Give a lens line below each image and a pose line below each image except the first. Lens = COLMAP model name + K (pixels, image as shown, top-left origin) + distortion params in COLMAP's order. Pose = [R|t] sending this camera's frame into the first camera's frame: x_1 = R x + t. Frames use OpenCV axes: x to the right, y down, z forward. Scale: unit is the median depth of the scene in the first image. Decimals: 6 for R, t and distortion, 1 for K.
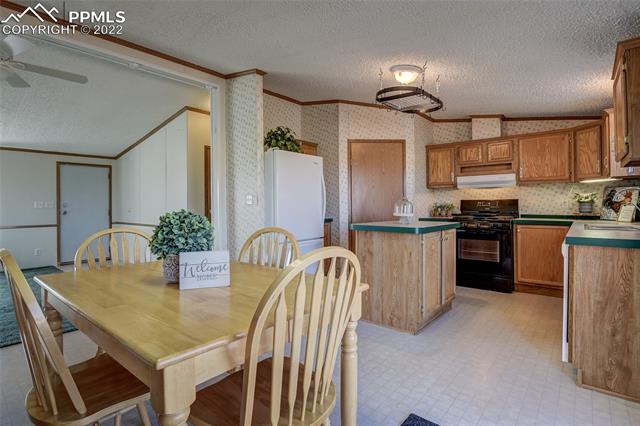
lens RADIAL K [[315.2, 0, 320.0], [0, 315.2, 213.0], [0, 0, 1]] dist [-0.030786, -0.000642]
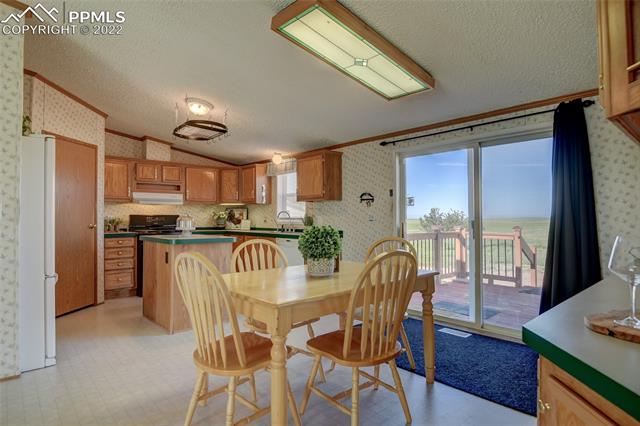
lens RADIAL K [[362.7, 0, 320.0], [0, 362.7, 213.0], [0, 0, 1]] dist [0.000180, -0.000936]
pose [[0.135574, 0.021643, 0.990531, -0.728575], [0.020392, 0.999489, -0.024630, -0.006726], [-0.990557, 0.023538, 0.135063, 0.274346]]
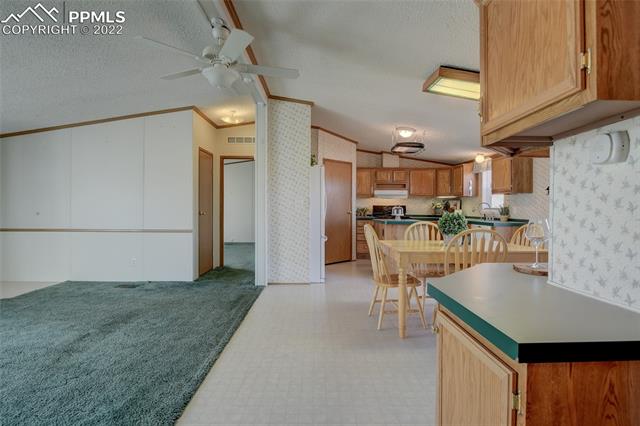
lens RADIAL K [[341.2, 0, 329.1], [0, 341.2, 216.0], [0, 0, 1]] dist [-0.003382, -0.023951]
pose [[0.731890, -0.005421, 0.681401, -0.954600], [0.003265, 0.999985, 0.004448, 0.002021], [-0.681415, -0.001031, 0.731896, -0.061163]]
